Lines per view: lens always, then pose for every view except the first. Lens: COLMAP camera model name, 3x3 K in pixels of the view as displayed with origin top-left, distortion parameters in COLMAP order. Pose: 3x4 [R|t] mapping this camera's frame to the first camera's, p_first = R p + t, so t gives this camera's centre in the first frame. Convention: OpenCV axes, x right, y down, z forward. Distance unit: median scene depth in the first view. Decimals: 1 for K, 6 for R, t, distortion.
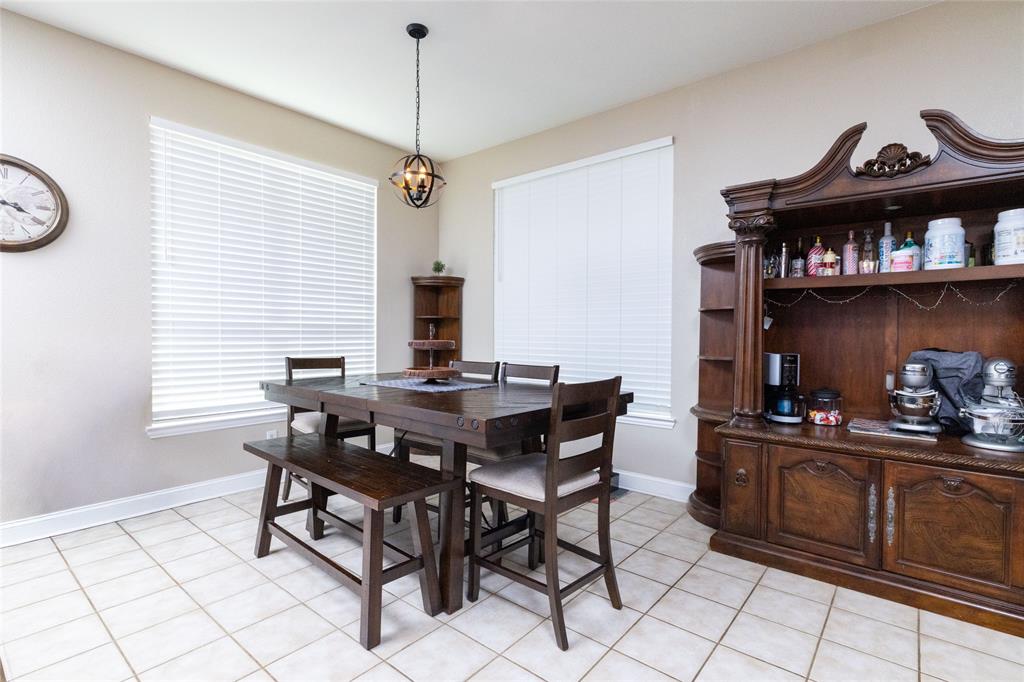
lens RADIAL K [[479.2, 0, 514.5], [0, 479.2, 339.2], [0, 0, 1]] dist [-0.009773, 0.001724]
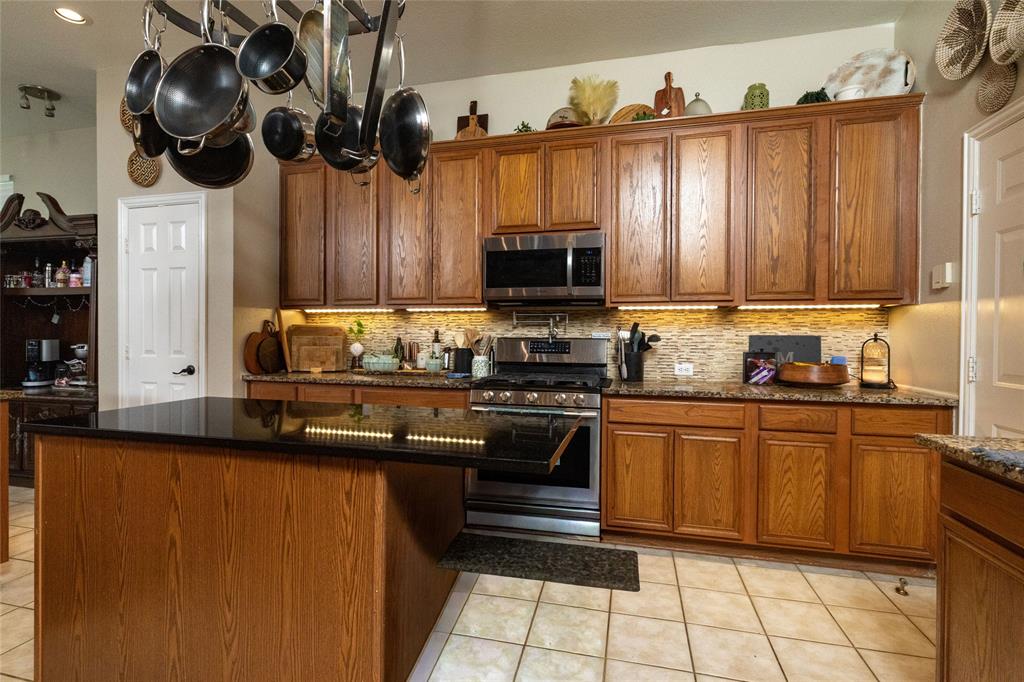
lens RADIAL K [[479.2, 0, 504.9], [0, 479.2, 342.1], [0, 0, 1]] dist [-0.009773, 0.001724]
pose [[0.904788, -0.007461, 0.425797, 1.318398], [0.003930, 0.999950, 0.009171, 0.031667], [-0.425845, -0.006624, 0.904772, -0.988395]]
